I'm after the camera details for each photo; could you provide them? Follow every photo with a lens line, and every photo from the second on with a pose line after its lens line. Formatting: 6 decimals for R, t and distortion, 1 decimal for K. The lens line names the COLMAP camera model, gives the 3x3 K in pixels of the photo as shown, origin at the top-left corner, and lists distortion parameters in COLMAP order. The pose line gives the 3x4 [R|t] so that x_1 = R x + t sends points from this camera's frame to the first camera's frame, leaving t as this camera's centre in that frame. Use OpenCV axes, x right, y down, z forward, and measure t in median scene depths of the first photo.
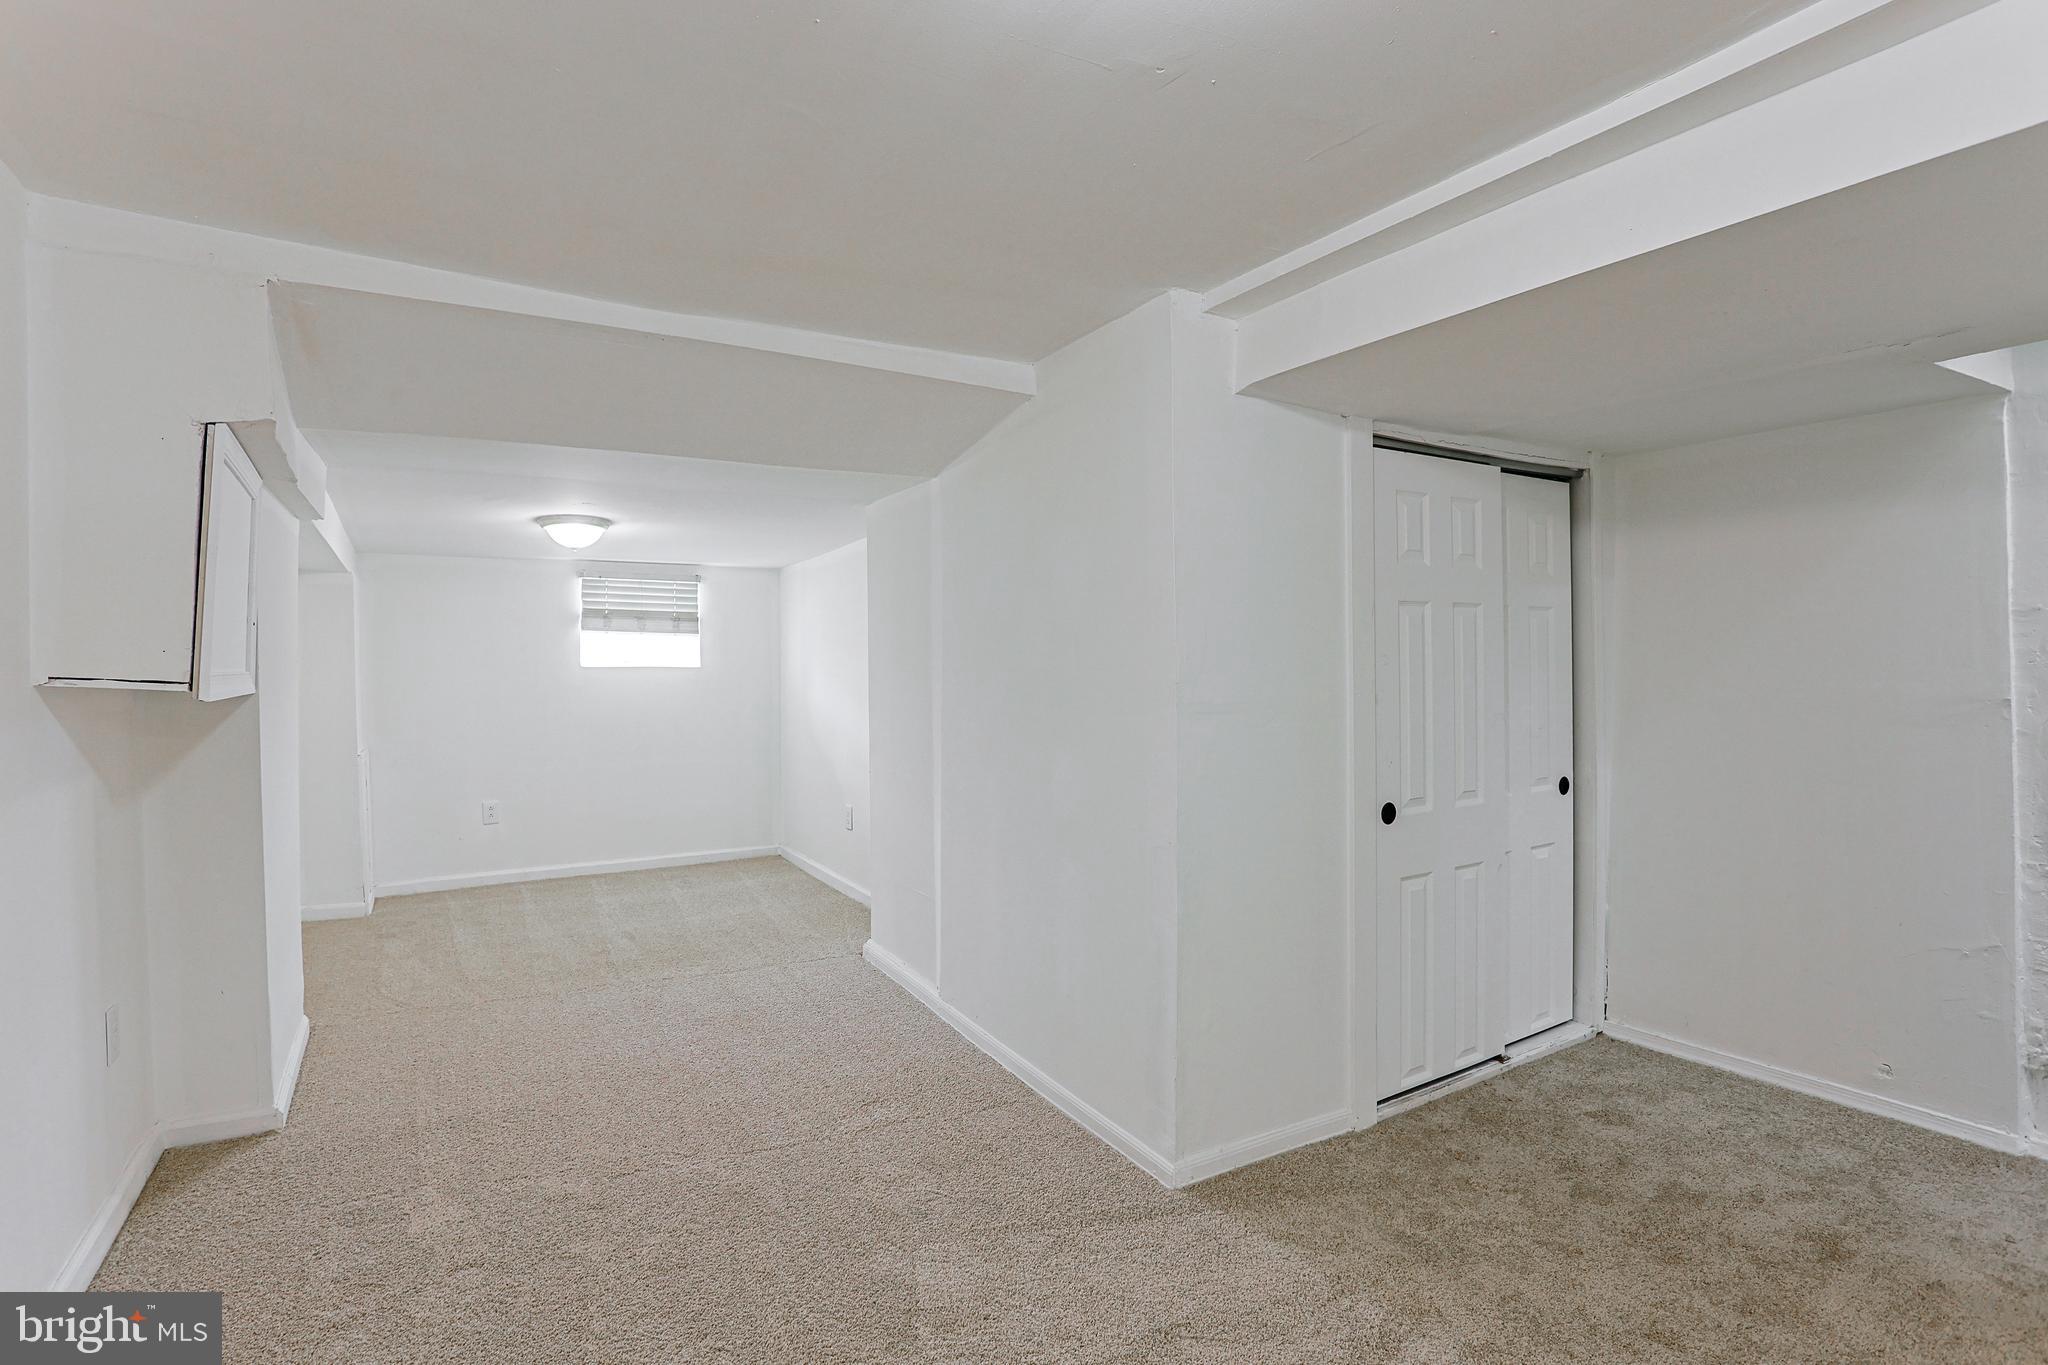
lens RADIAL K [[995.4, 0, 1018.9], [0, 995.4, 669.3], [0, 0, 1]] dist [-0.063960, 0.024550]
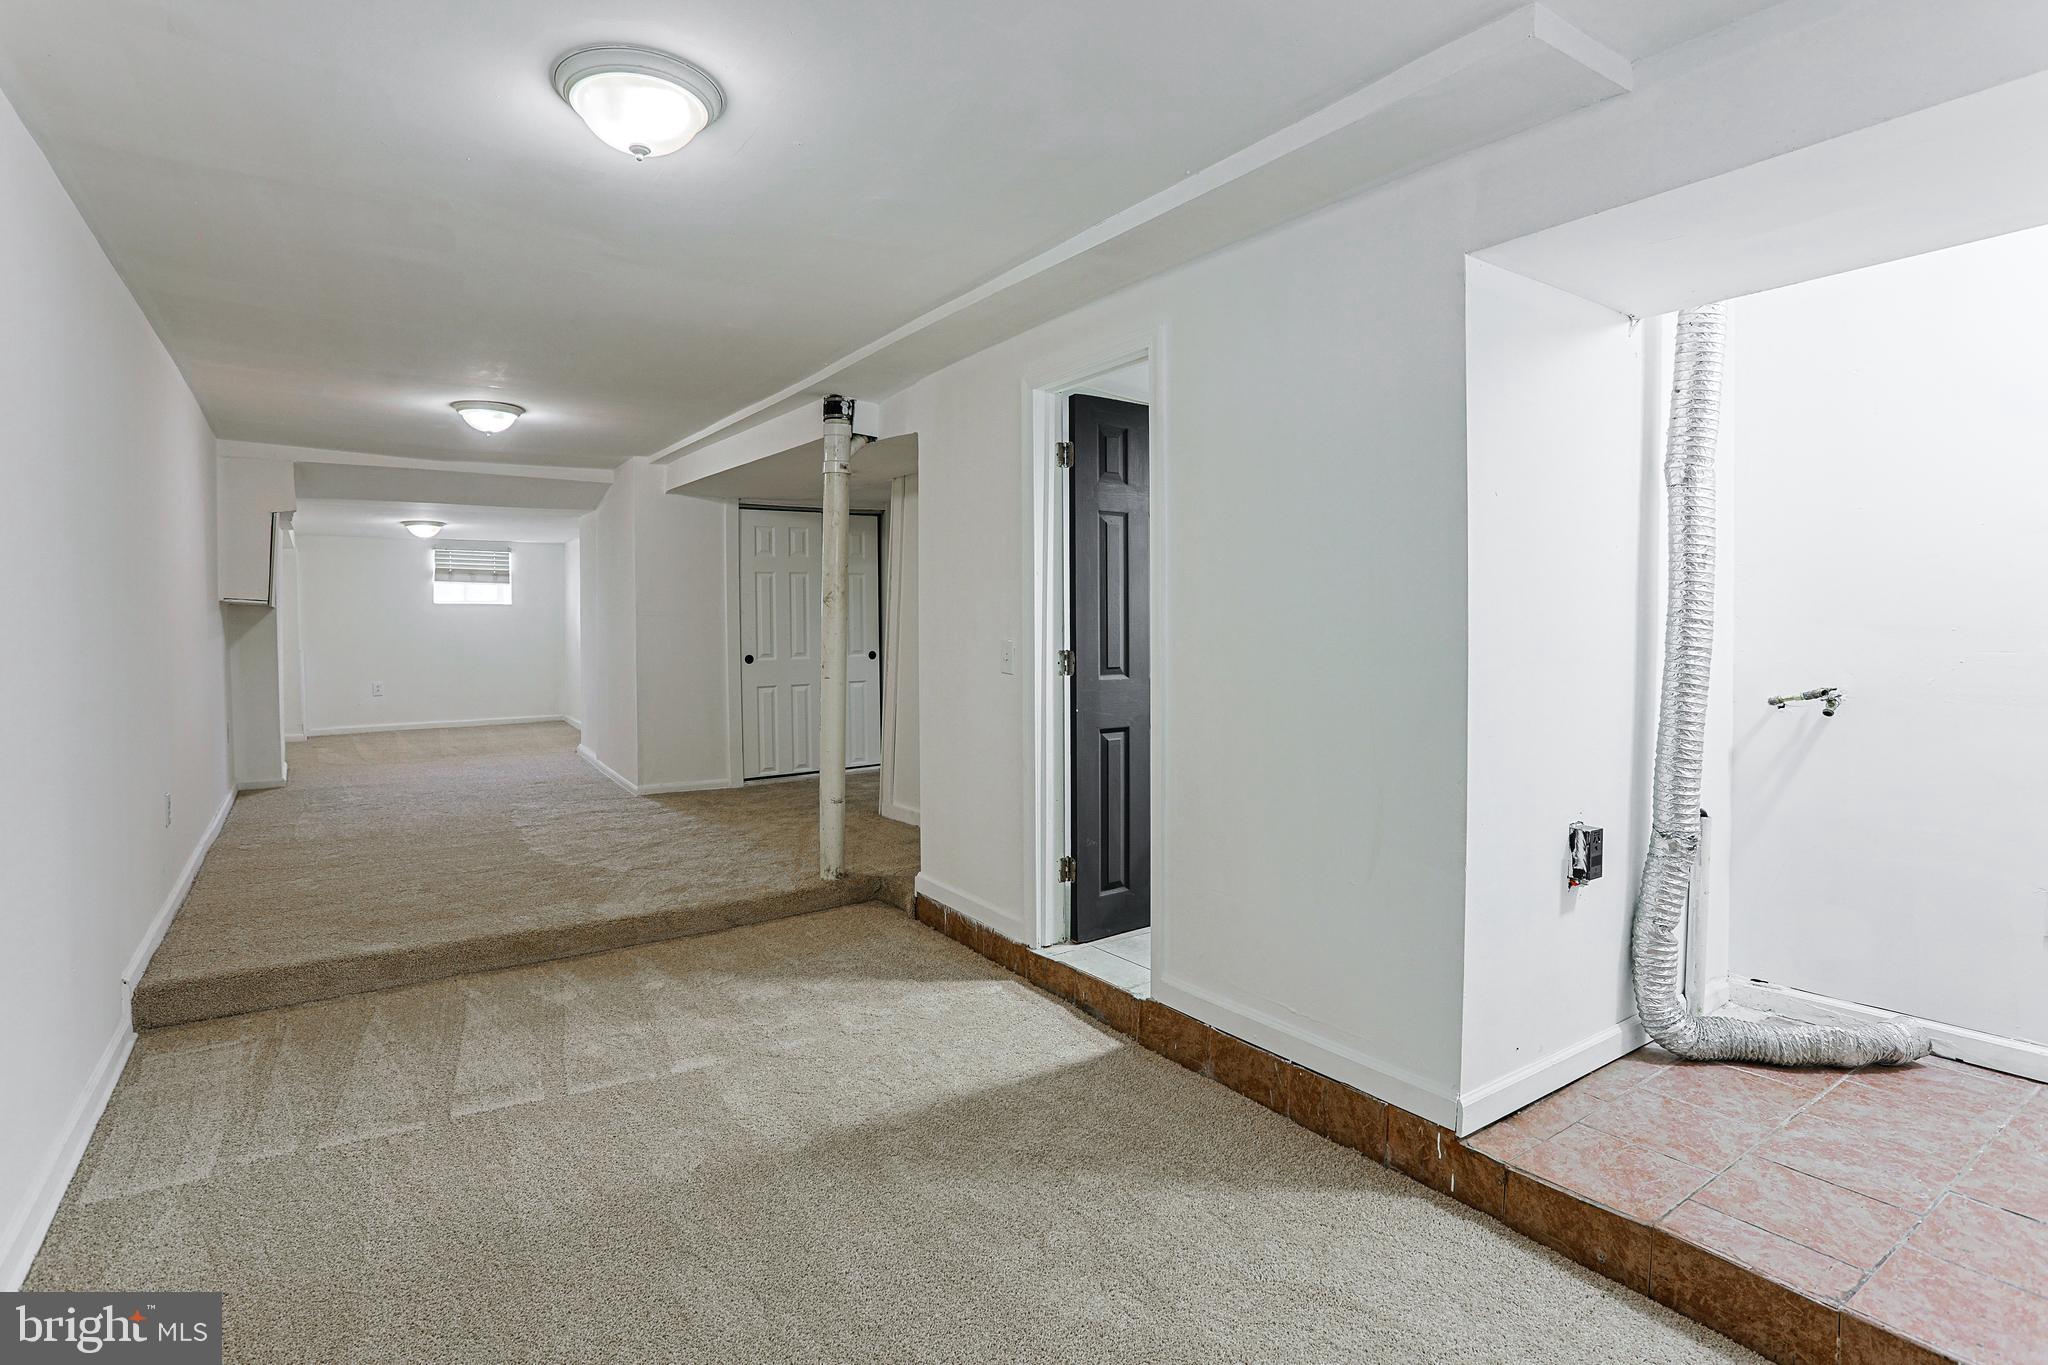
lens RADIAL K [[1009.9, 0, 1023.9], [0, 1009.9, 630.3], [0, 0, 1]] dist [-0.066523, 0.025316]
pose [[0.996935, 0.002535, 0.078194, 0.541686], [-0.003377, 0.999938, 0.010634, 0.028870], [-0.078162, -0.010866, 0.996881, -0.967591]]
